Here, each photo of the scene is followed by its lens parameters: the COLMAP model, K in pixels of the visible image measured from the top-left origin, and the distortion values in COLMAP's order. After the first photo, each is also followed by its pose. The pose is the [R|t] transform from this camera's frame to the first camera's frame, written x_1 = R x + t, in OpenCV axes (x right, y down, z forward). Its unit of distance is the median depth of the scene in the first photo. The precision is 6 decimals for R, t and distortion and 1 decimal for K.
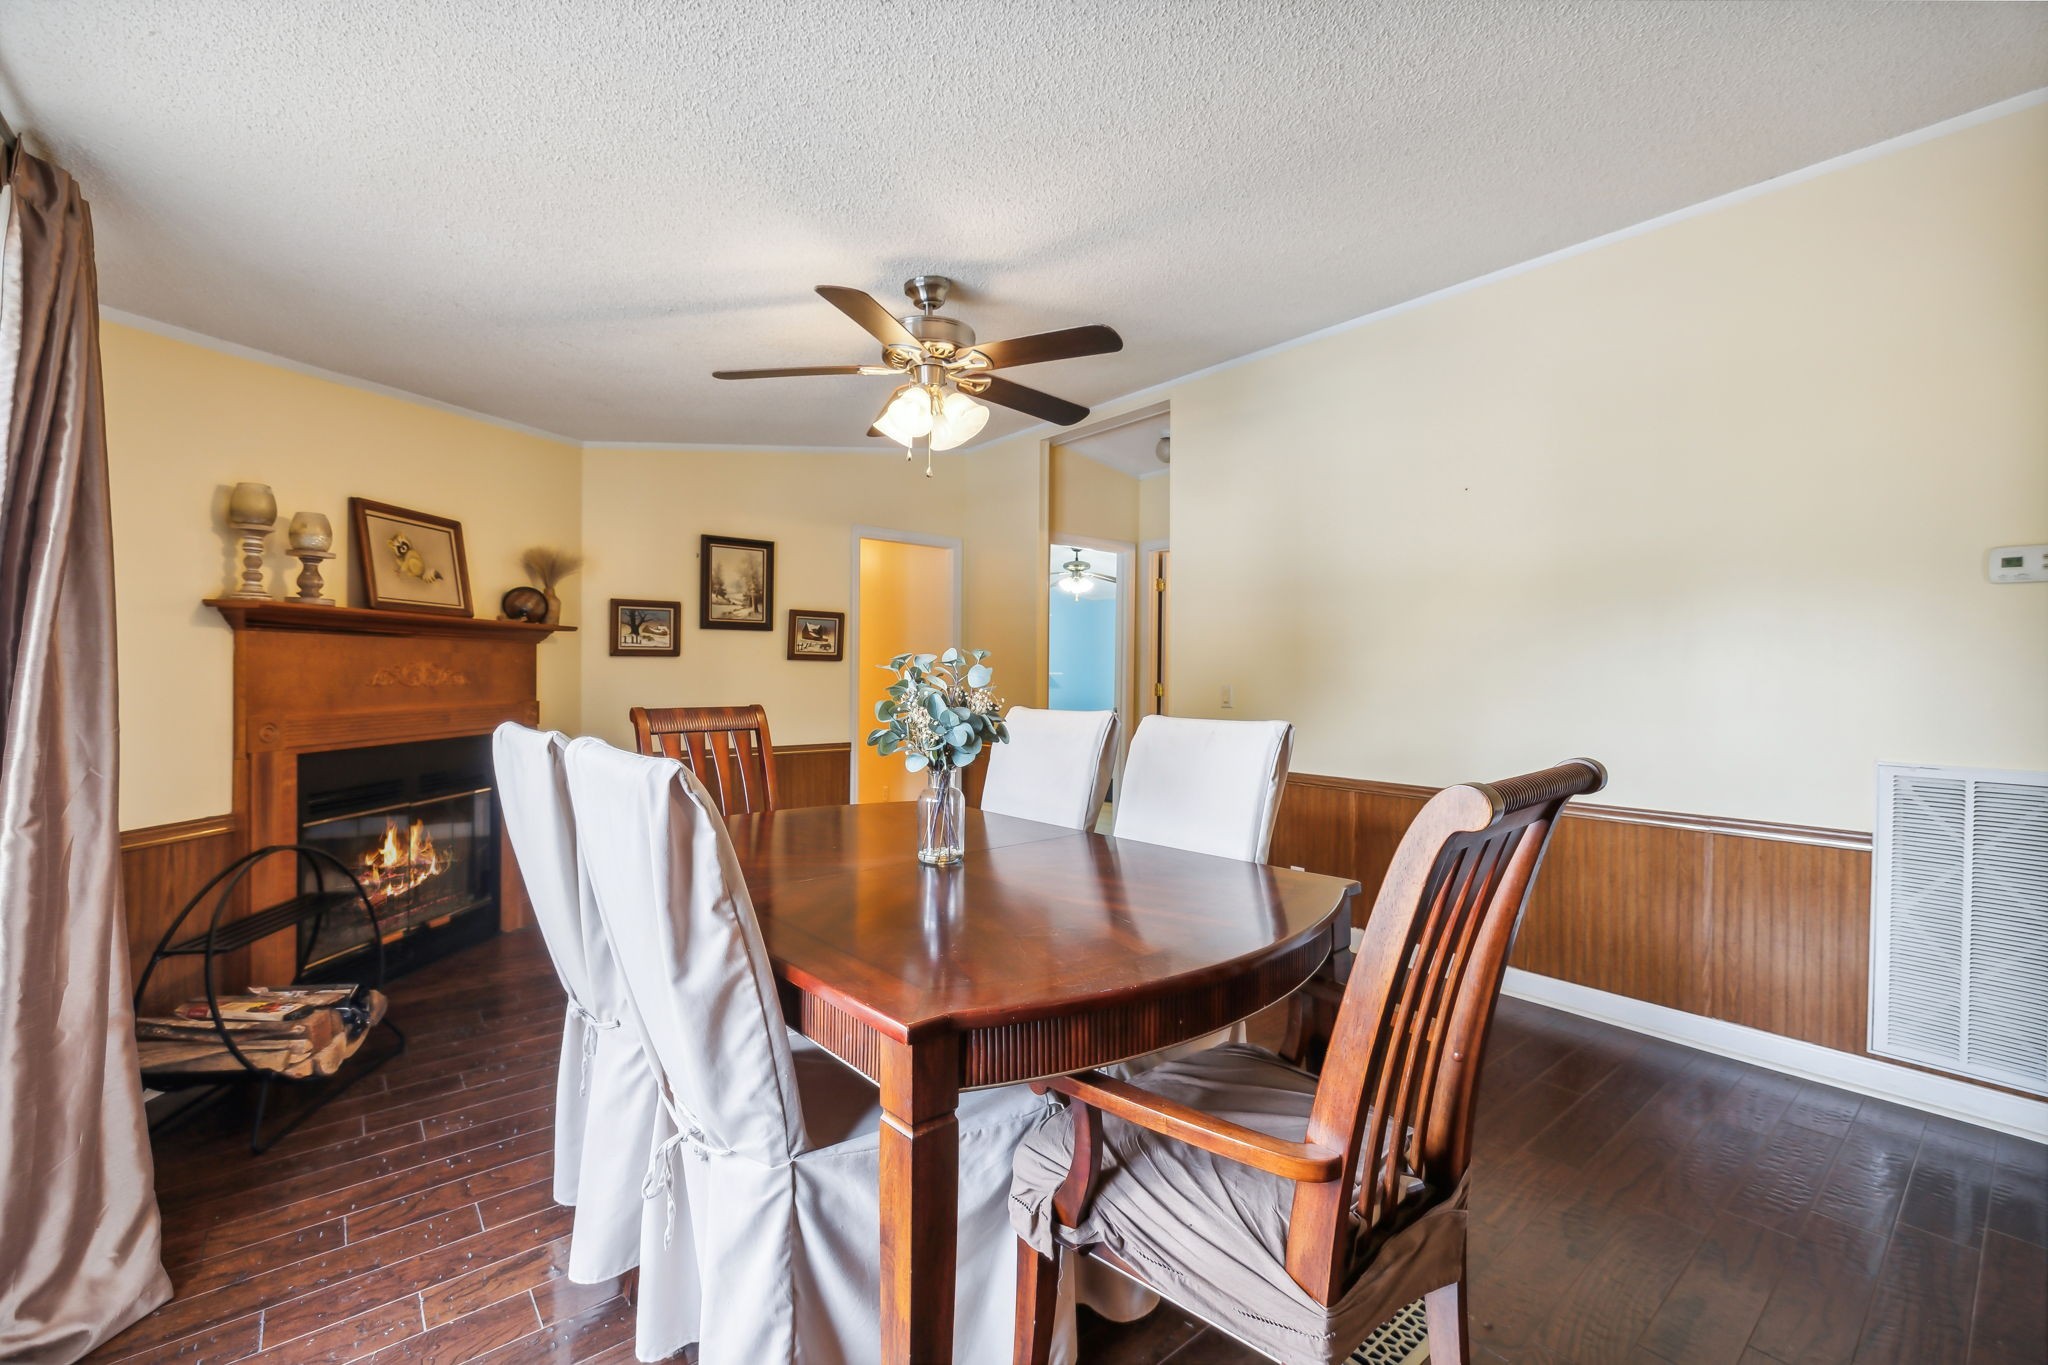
lens RADIAL K [[841.3, 0, 1031.3], [0, 841.3, 681.8], [0, 0, 1]] dist [0.000885, 0.000328]
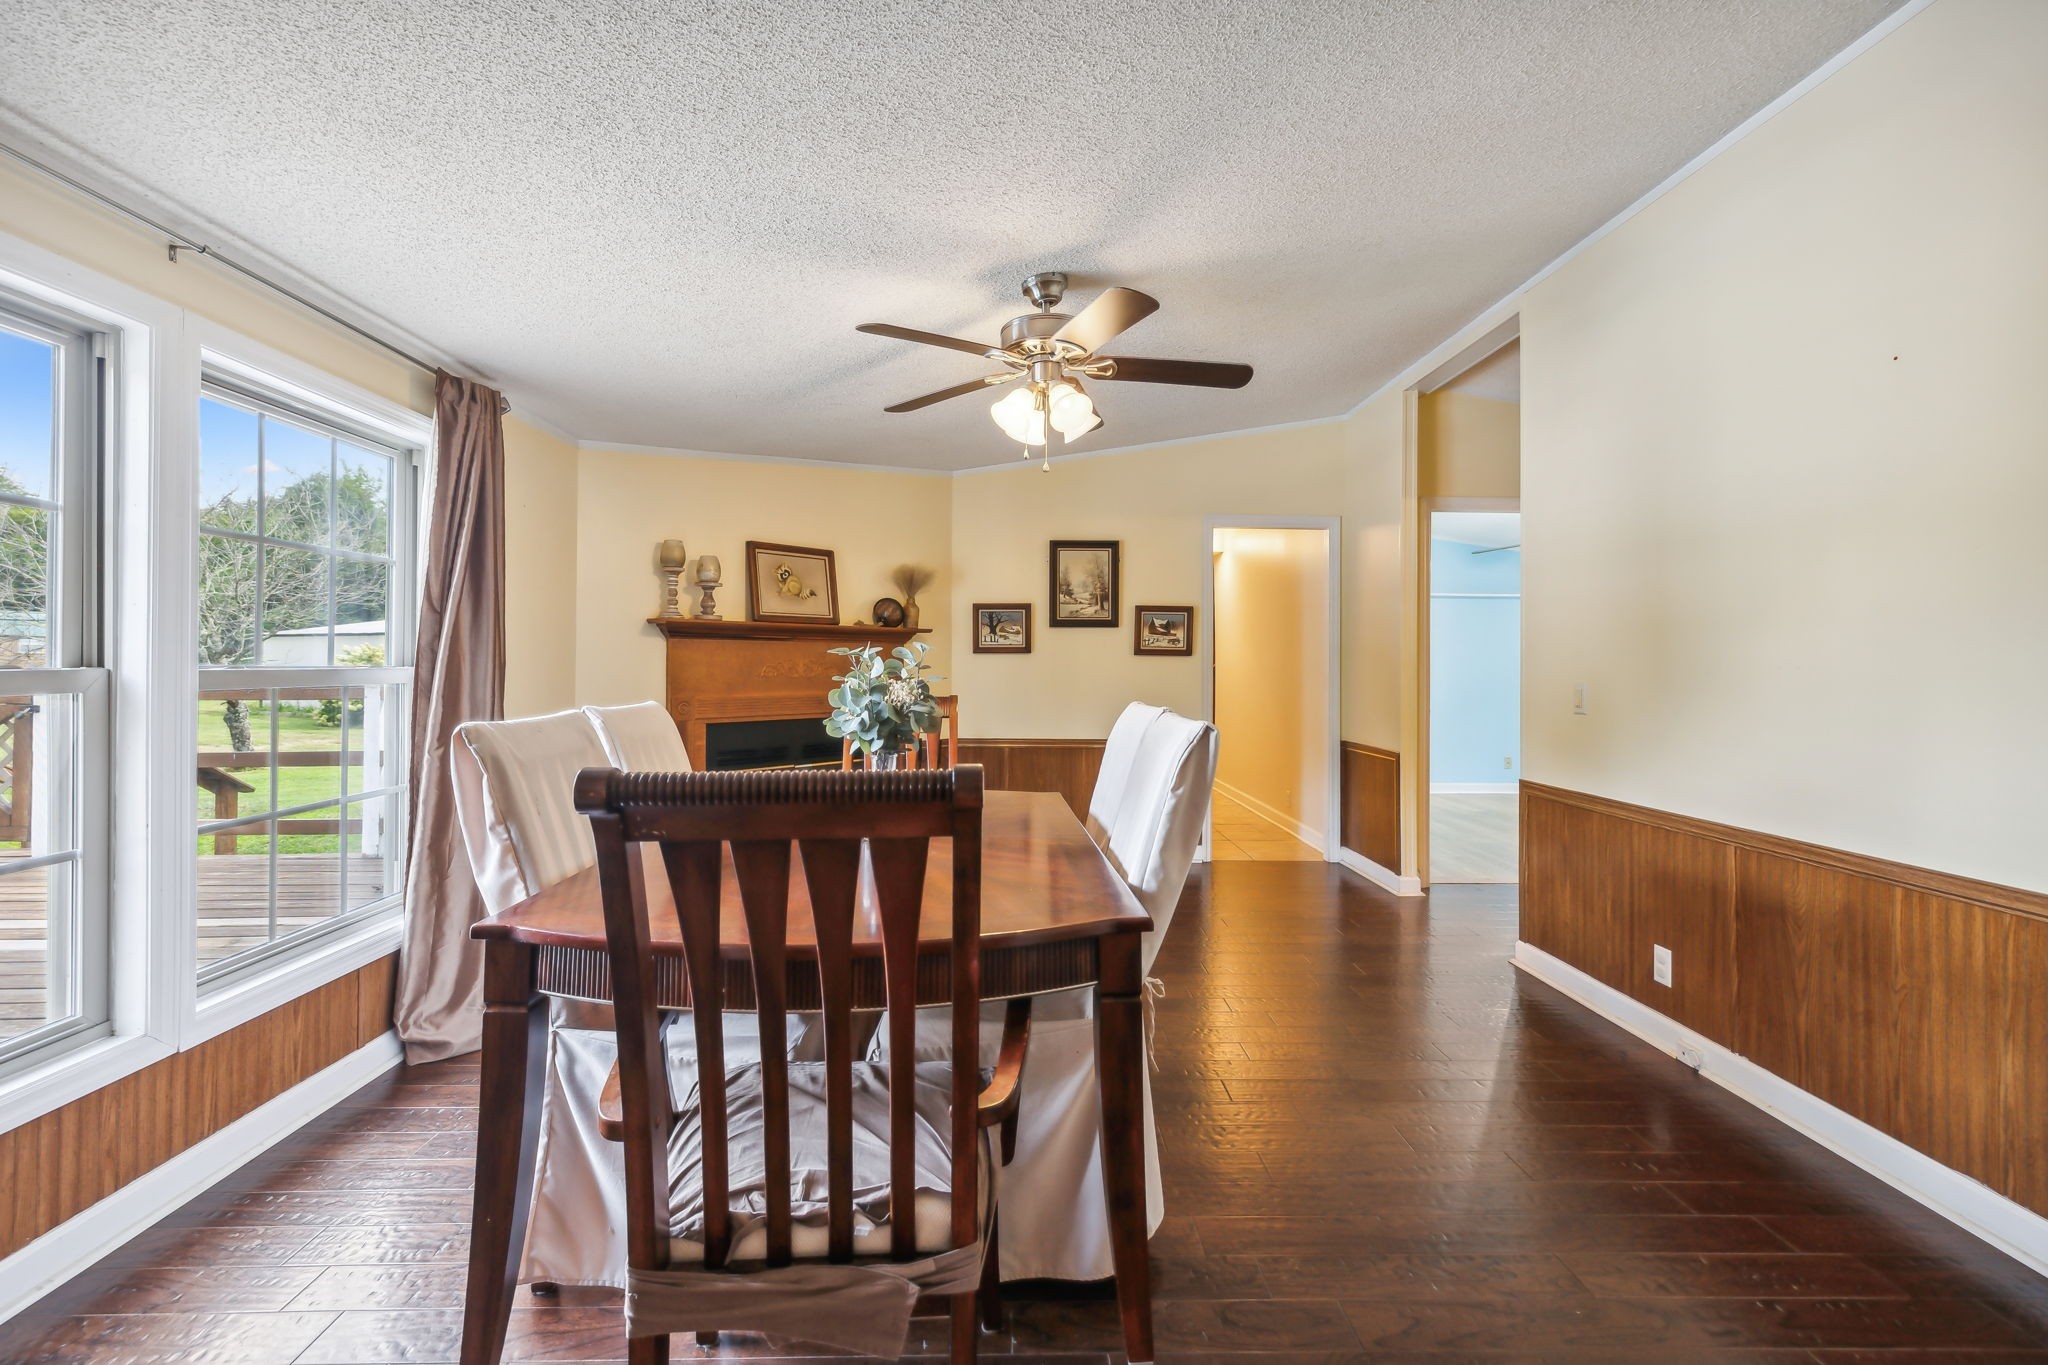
lens RADIAL K [[879.0, 0, 1023.5], [0, 879.0, 671.1], [0, 0, 1]] dist [-0.001923, 0.000343]
pose [[0.787680, 0.001160, -0.616084, 0.360124], [-0.006932, 0.999952, -0.006980, 0.002113], [0.616046, 0.009769, 0.787650, 0.111550]]
